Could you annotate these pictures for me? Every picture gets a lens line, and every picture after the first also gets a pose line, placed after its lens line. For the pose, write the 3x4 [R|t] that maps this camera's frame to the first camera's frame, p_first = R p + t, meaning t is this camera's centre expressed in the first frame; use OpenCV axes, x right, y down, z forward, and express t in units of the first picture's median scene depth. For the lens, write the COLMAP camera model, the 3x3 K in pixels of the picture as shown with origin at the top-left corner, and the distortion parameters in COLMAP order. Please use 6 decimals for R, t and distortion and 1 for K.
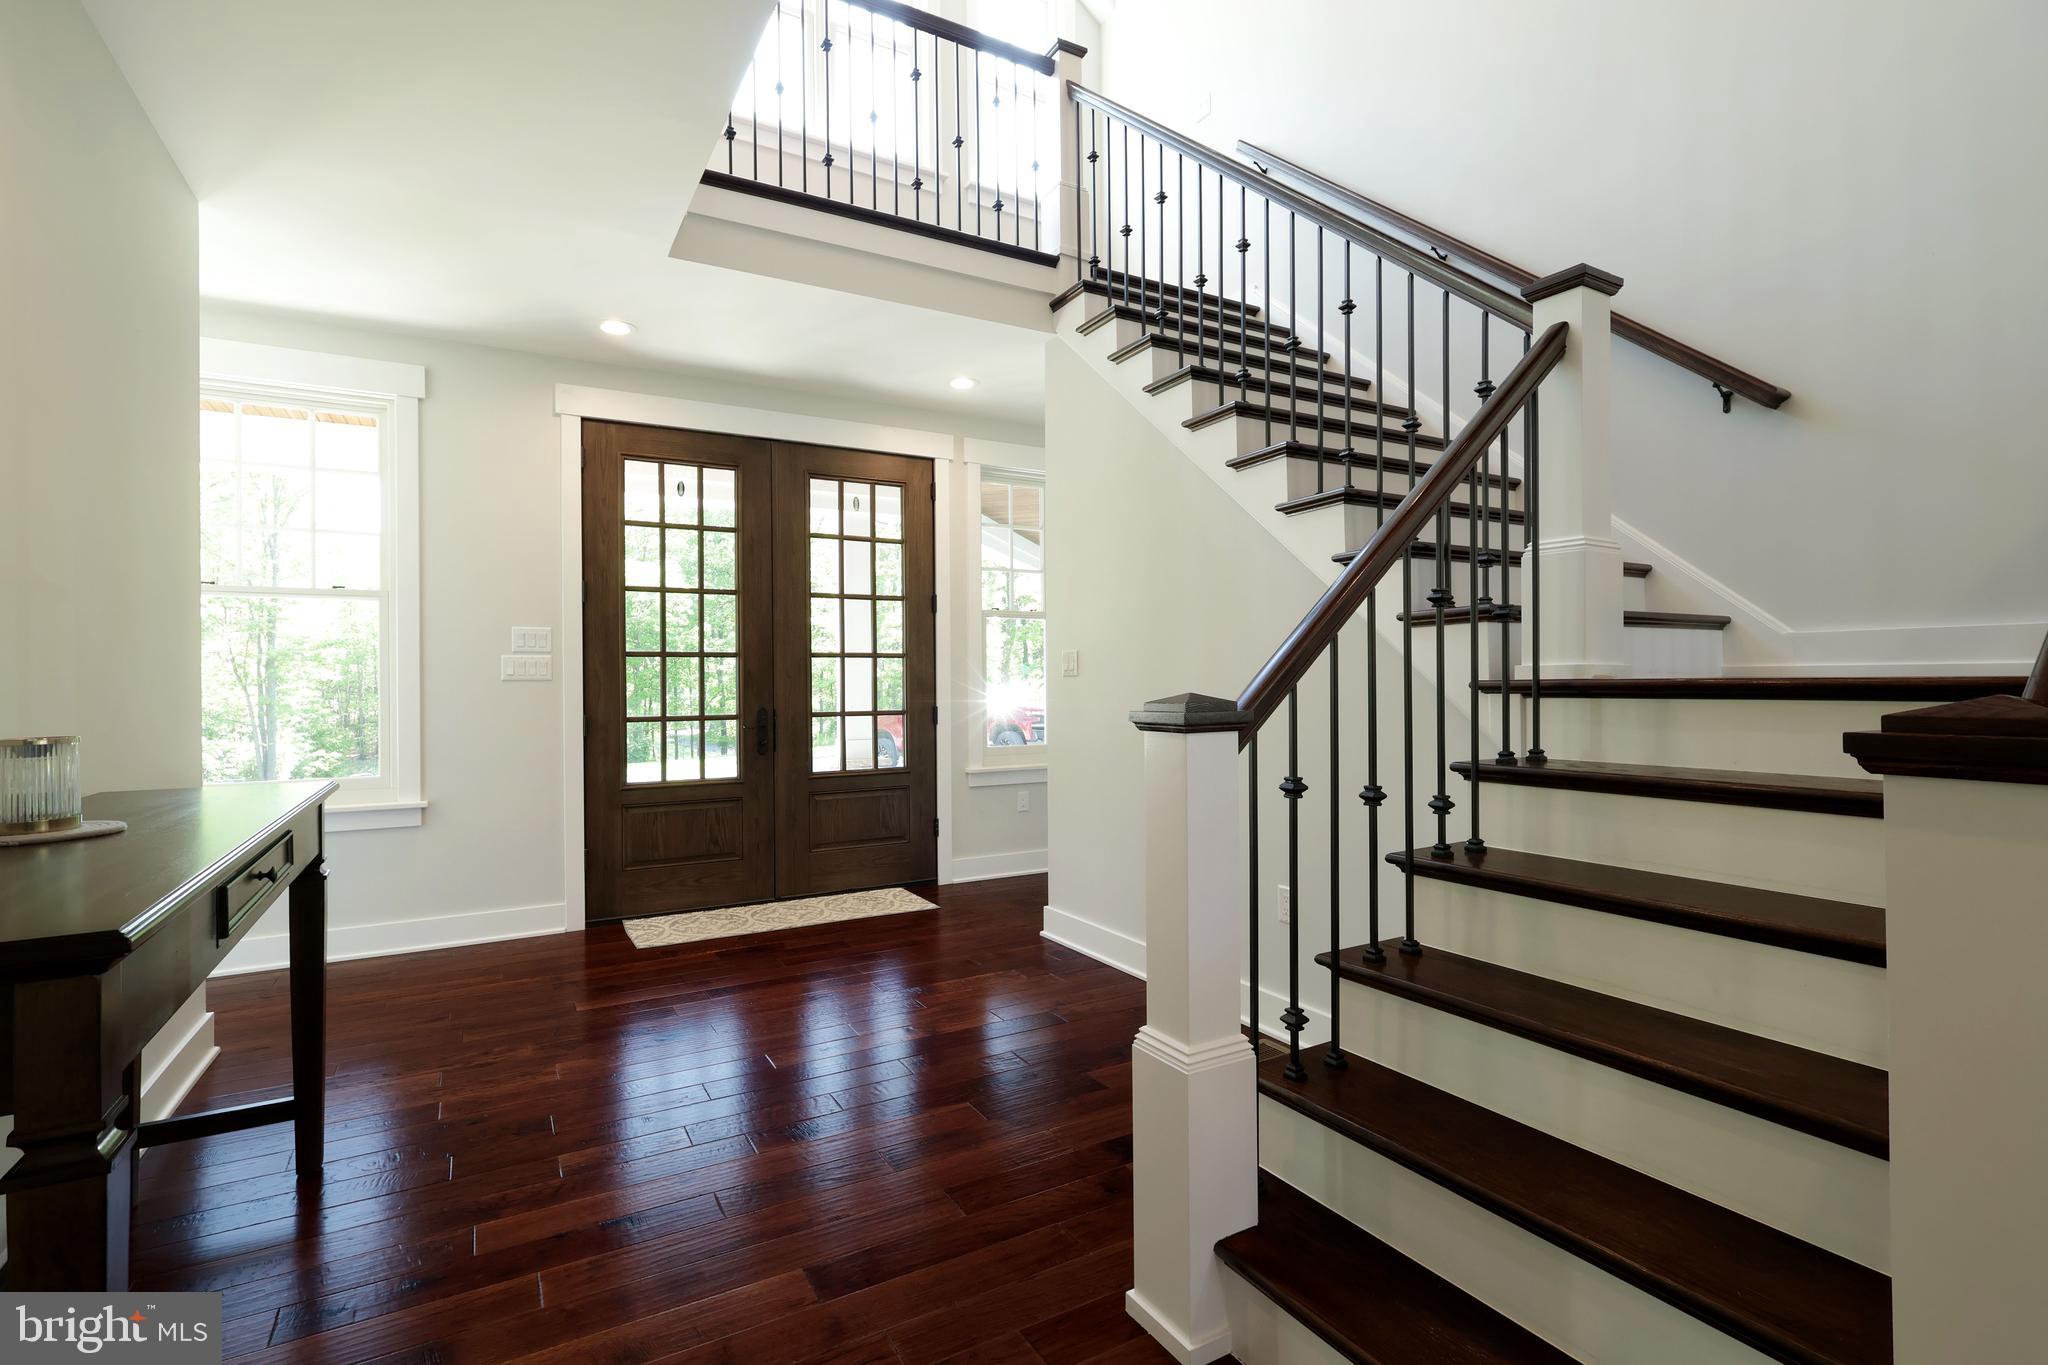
lens RADIAL K [[933.7, 0, 981.9], [0, 933.7, 675.2], [0, 0, 1]] dist [-0.005284, -0.000633]
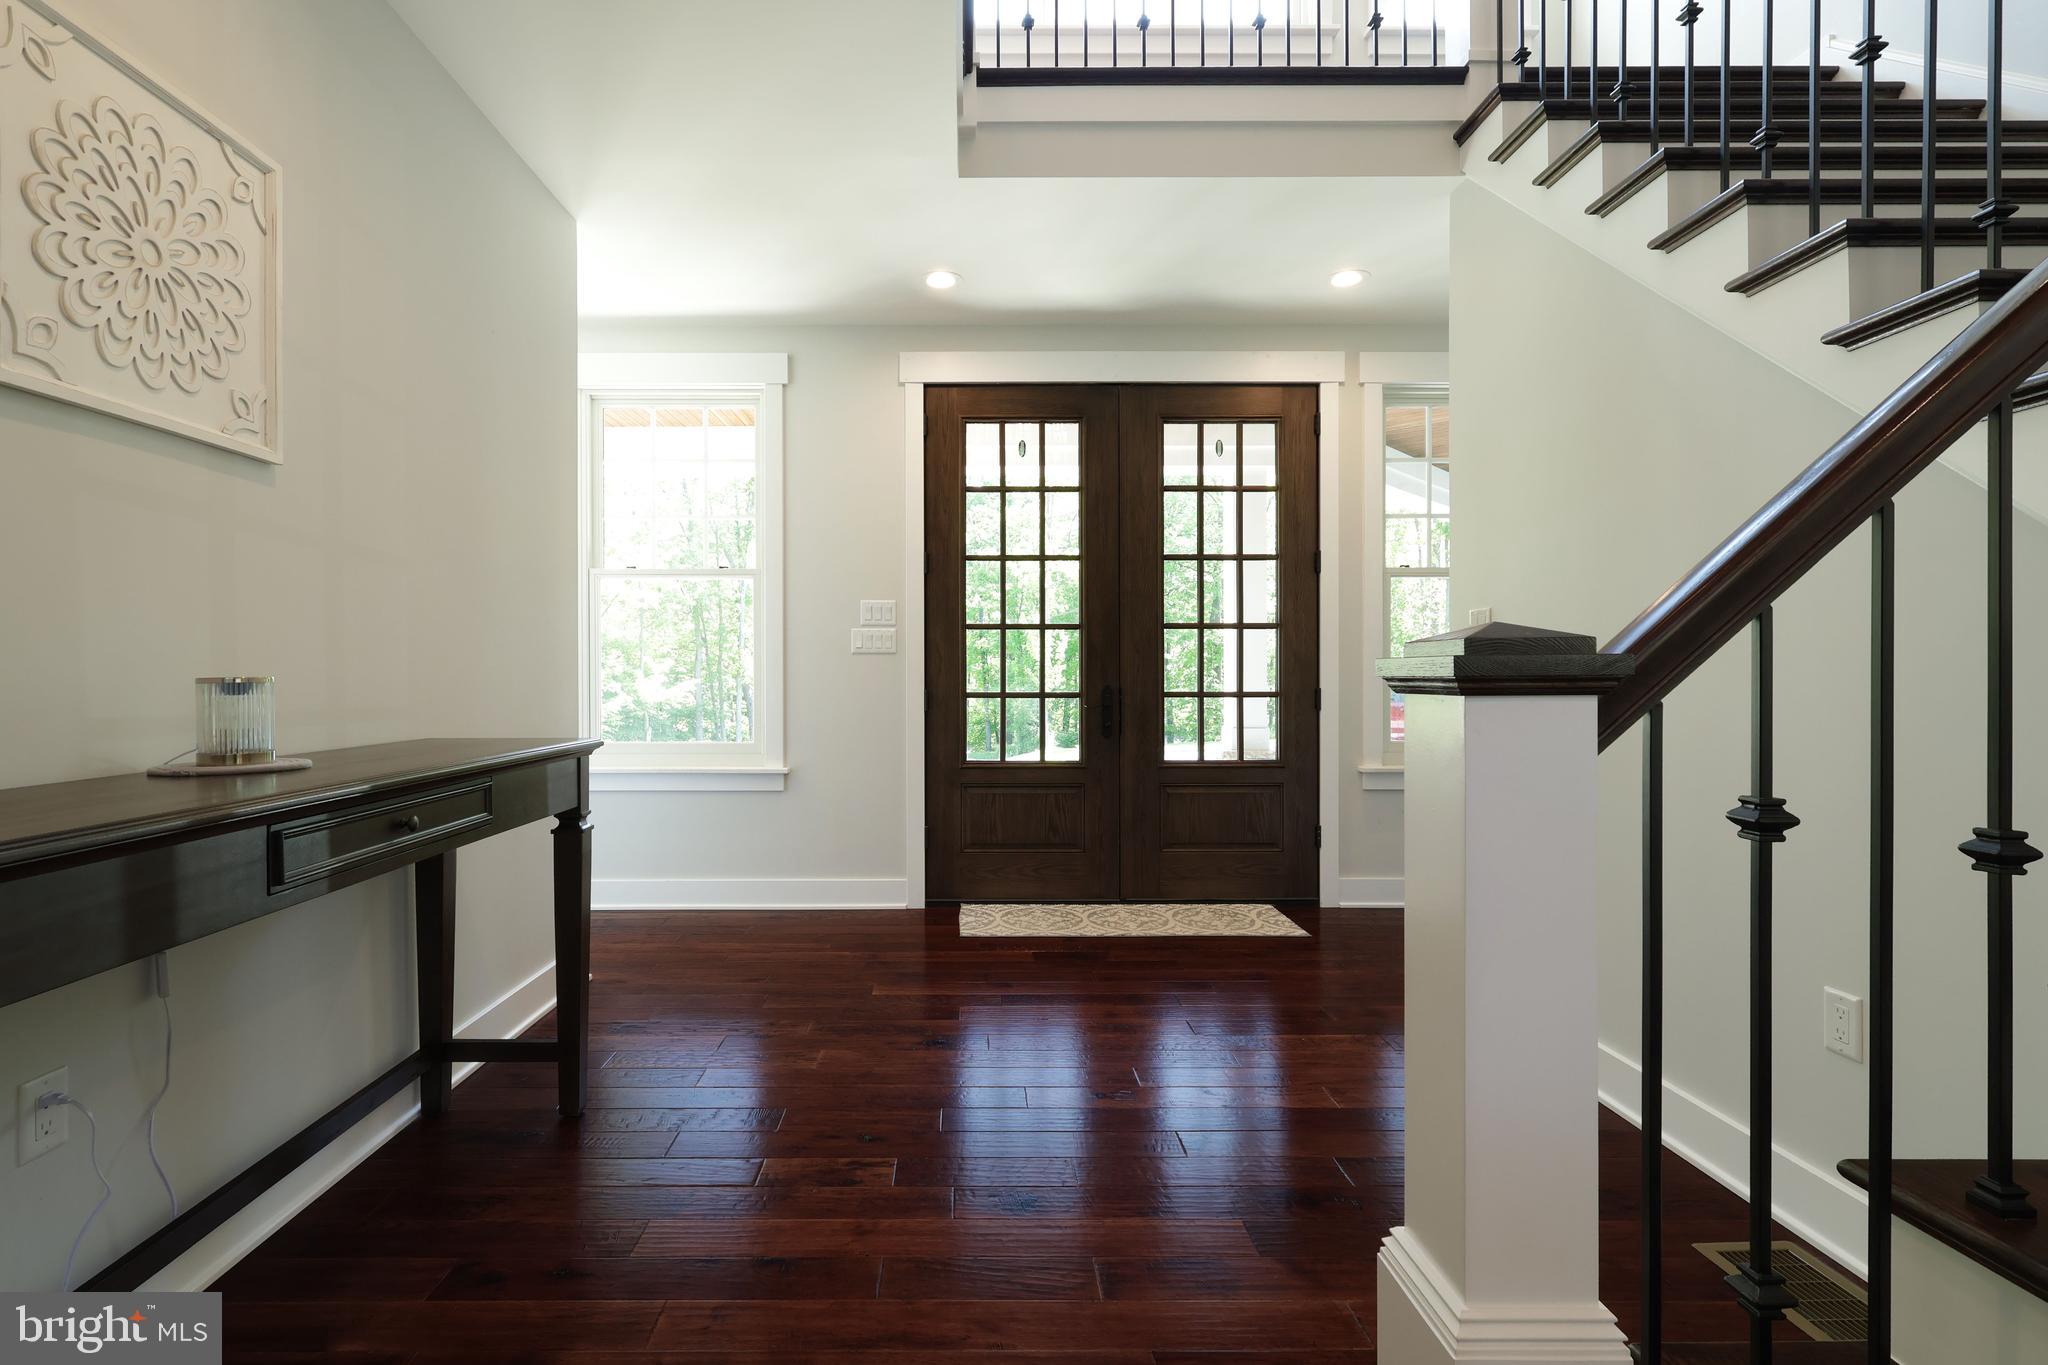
lens RADIAL K [[933.7, 0, 981.9], [0, 933.7, 675.2], [0, 0, 1]] dist [-0.005284, -0.000633]
pose [[0.881658, 0.008799, -0.471808, 0.085834], [-0.005153, 0.999946, 0.009020, 0.018616], [0.471861, -0.005522, 0.881655, 0.163058]]
